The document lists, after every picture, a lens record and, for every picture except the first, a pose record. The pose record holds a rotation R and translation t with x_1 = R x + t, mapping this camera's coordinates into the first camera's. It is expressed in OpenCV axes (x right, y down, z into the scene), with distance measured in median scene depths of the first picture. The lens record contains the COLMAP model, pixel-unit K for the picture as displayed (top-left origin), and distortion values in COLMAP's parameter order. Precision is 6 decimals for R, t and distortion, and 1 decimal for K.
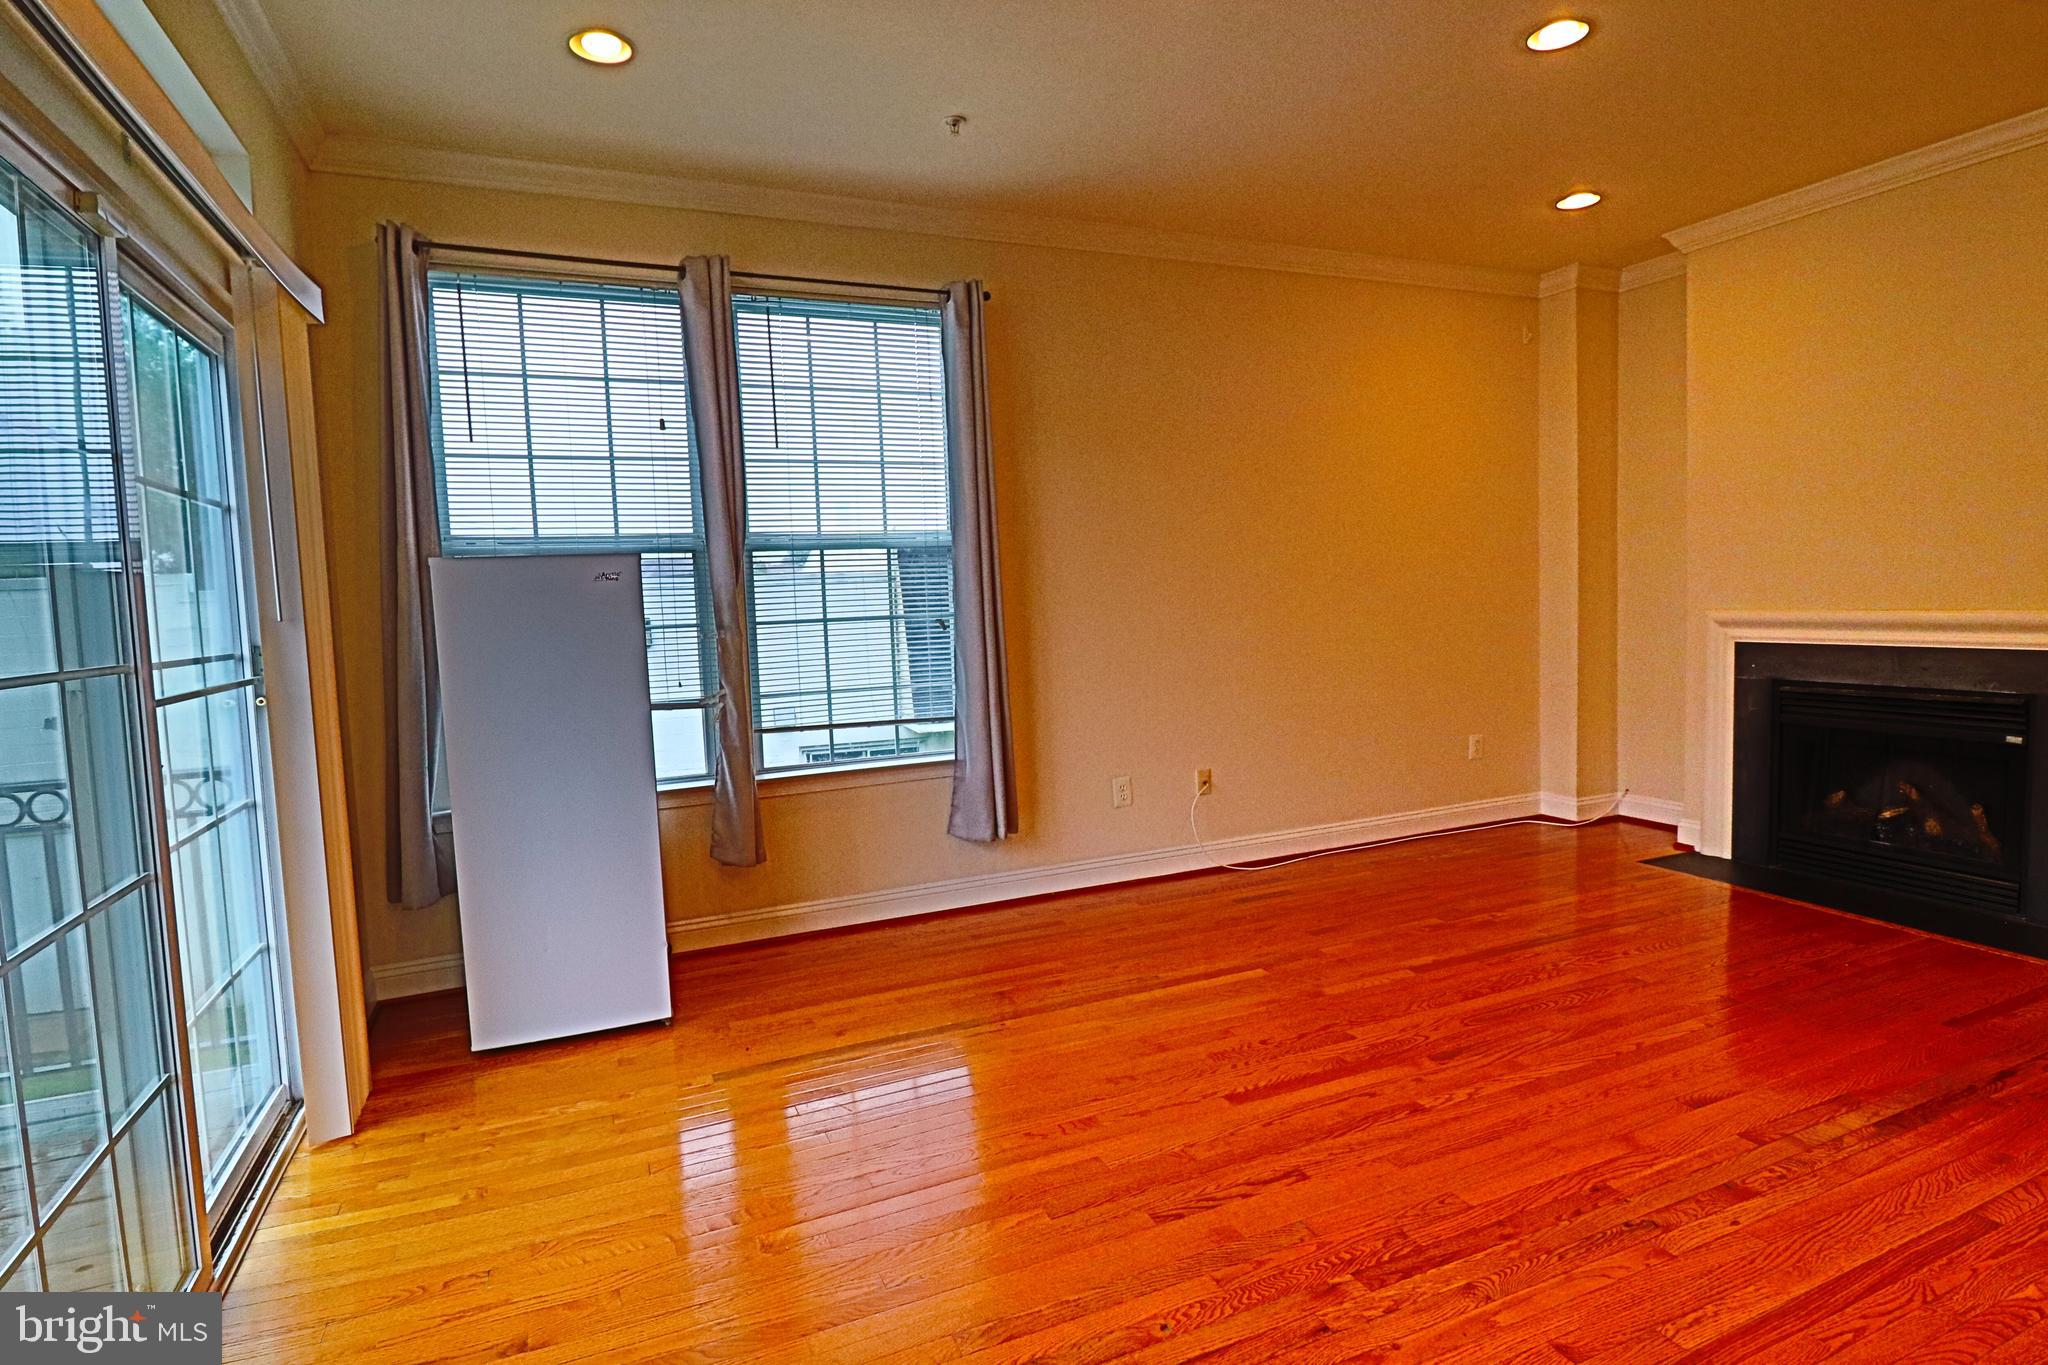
lens RADIAL K [[1059.1, 0, 1014.9], [0, 1059.1, 677.9], [0, 0, 1]] dist [0.002562, -0.015063]
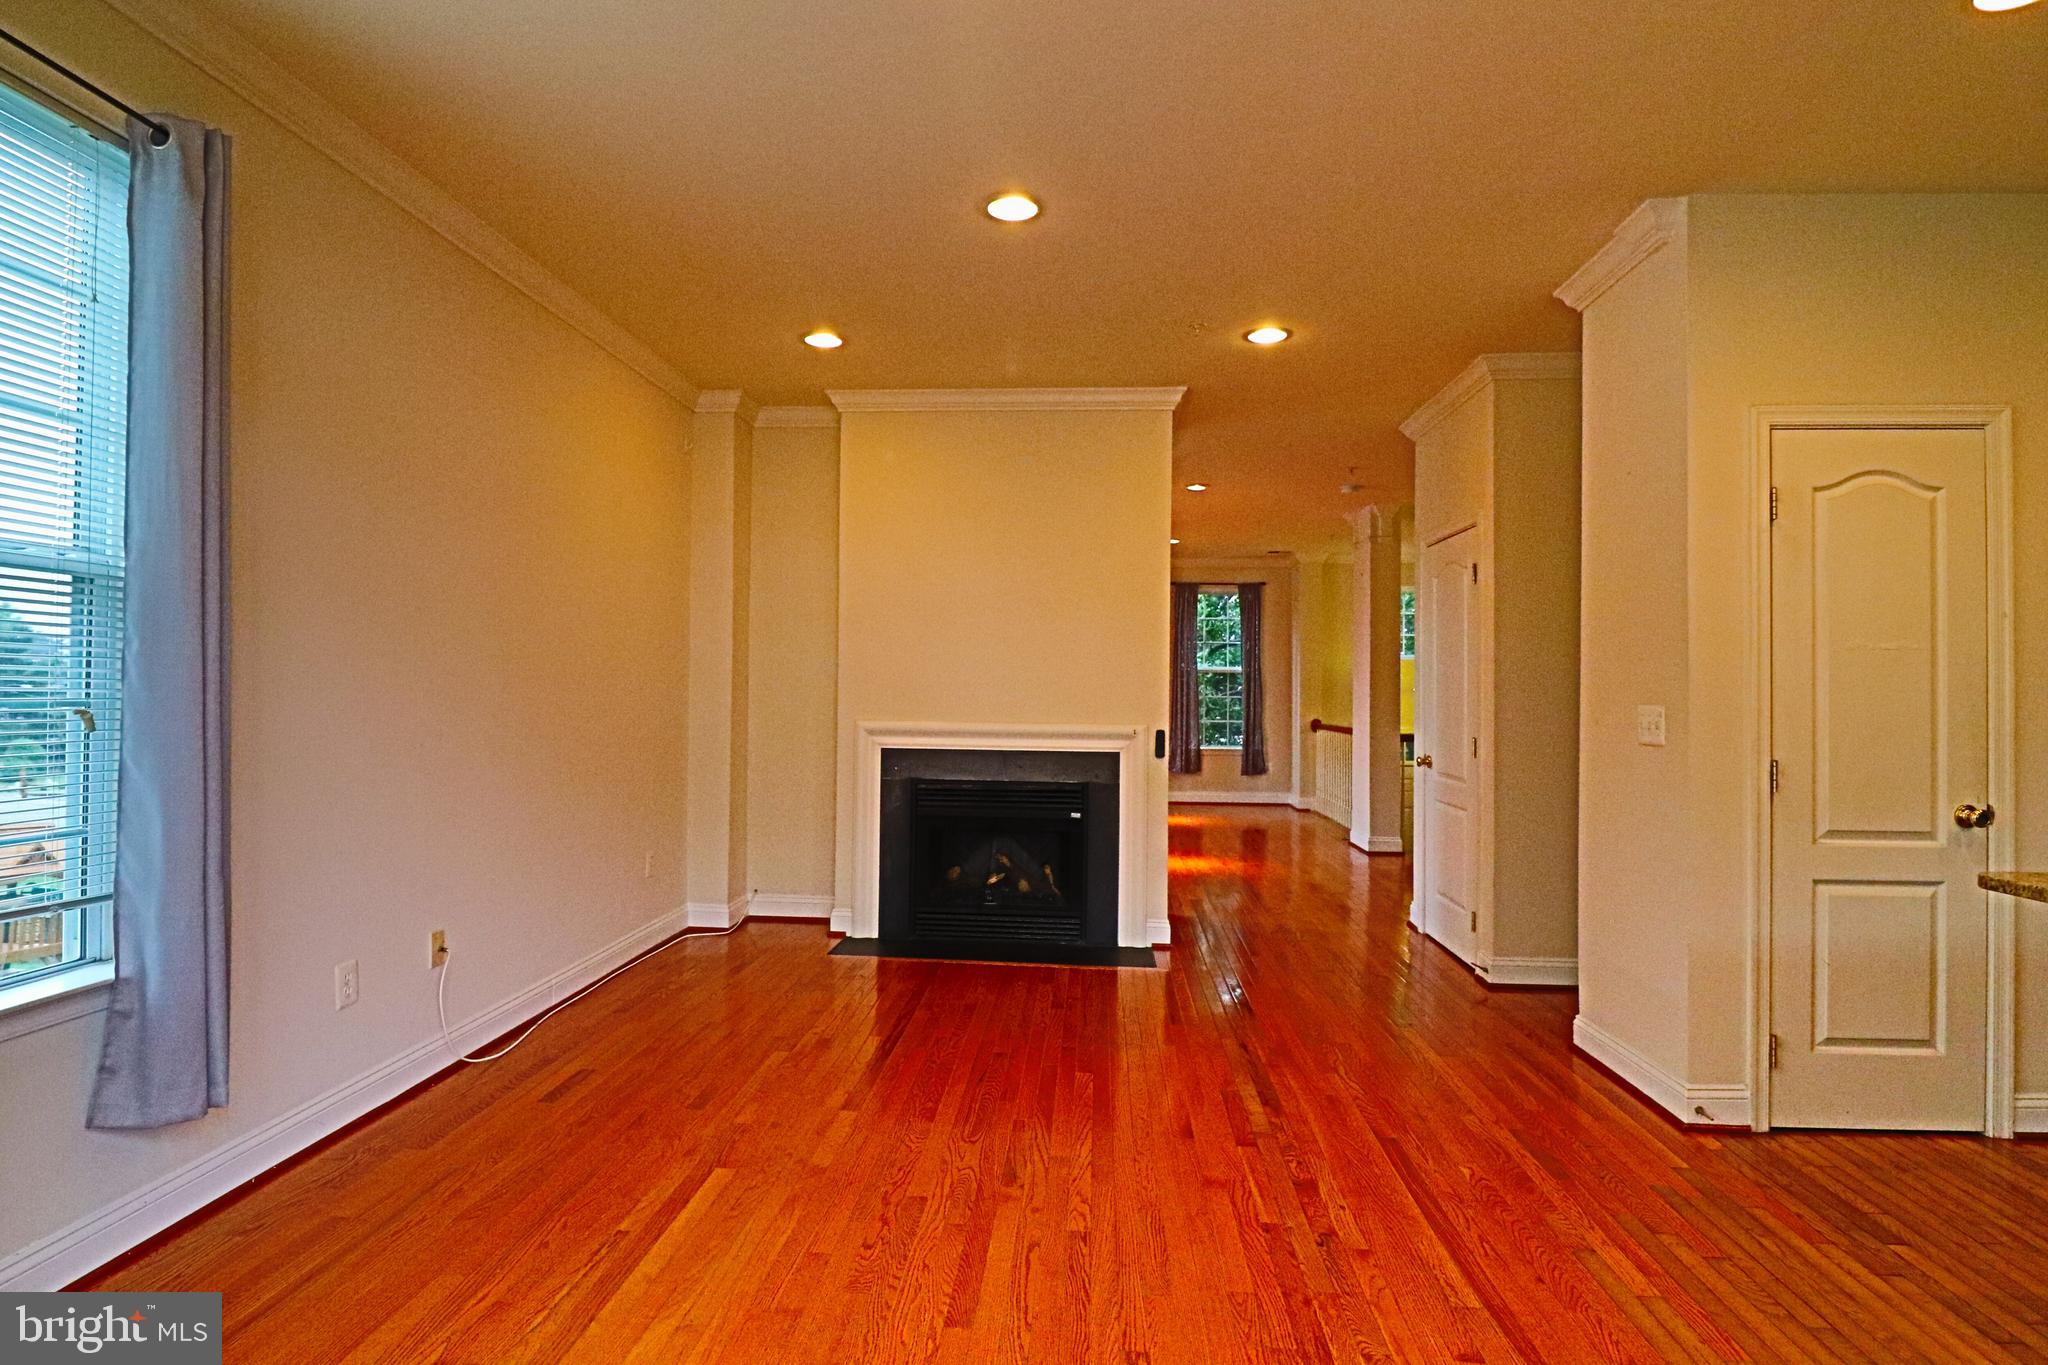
lens RADIAL K [[1059.1, 0, 1014.9], [0, 1059.1, 677.9], [0, 0, 1]] dist [0.002562, -0.015063]
pose [[0.465221, 0.053857, 0.883555, -0.322266], [0.040020, 0.995847, -0.081773, -0.010928], [-0.884290, 0.073402, 0.461133, 0.360616]]
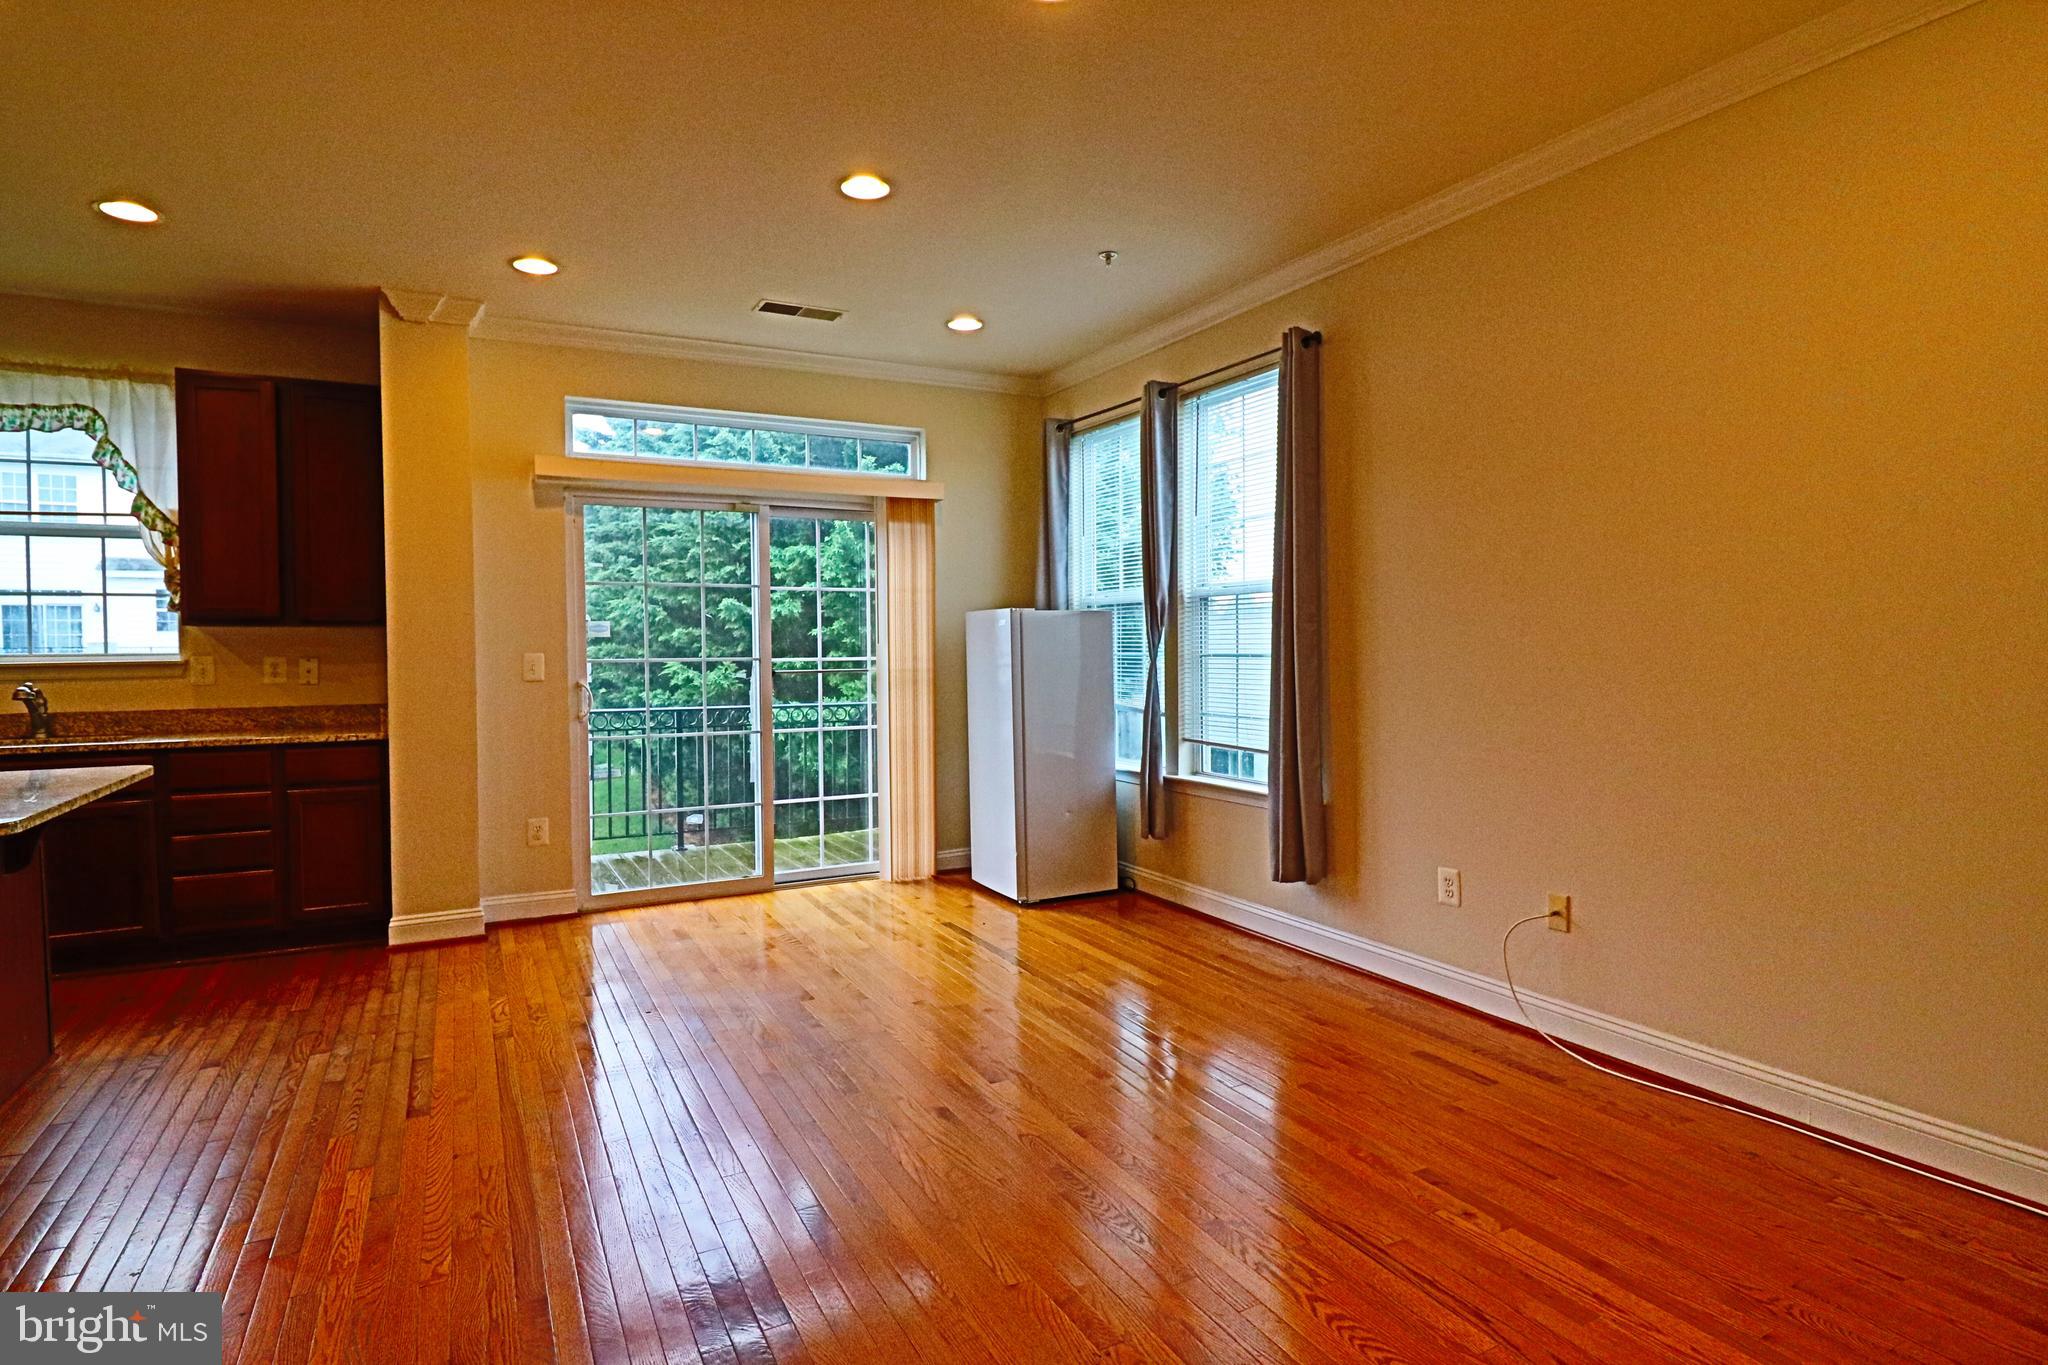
lens RADIAL K [[1059.1, 0, 1014.9], [0, 1059.1, 677.9], [0, 0, 1]] dist [0.002562, -0.015063]
pose [[0.075689, 0.068658, -0.994765, 0.959716], [-0.070045, 0.995528, 0.063381, -0.086105], [0.994668, 0.064881, 0.080160, 0.664596]]
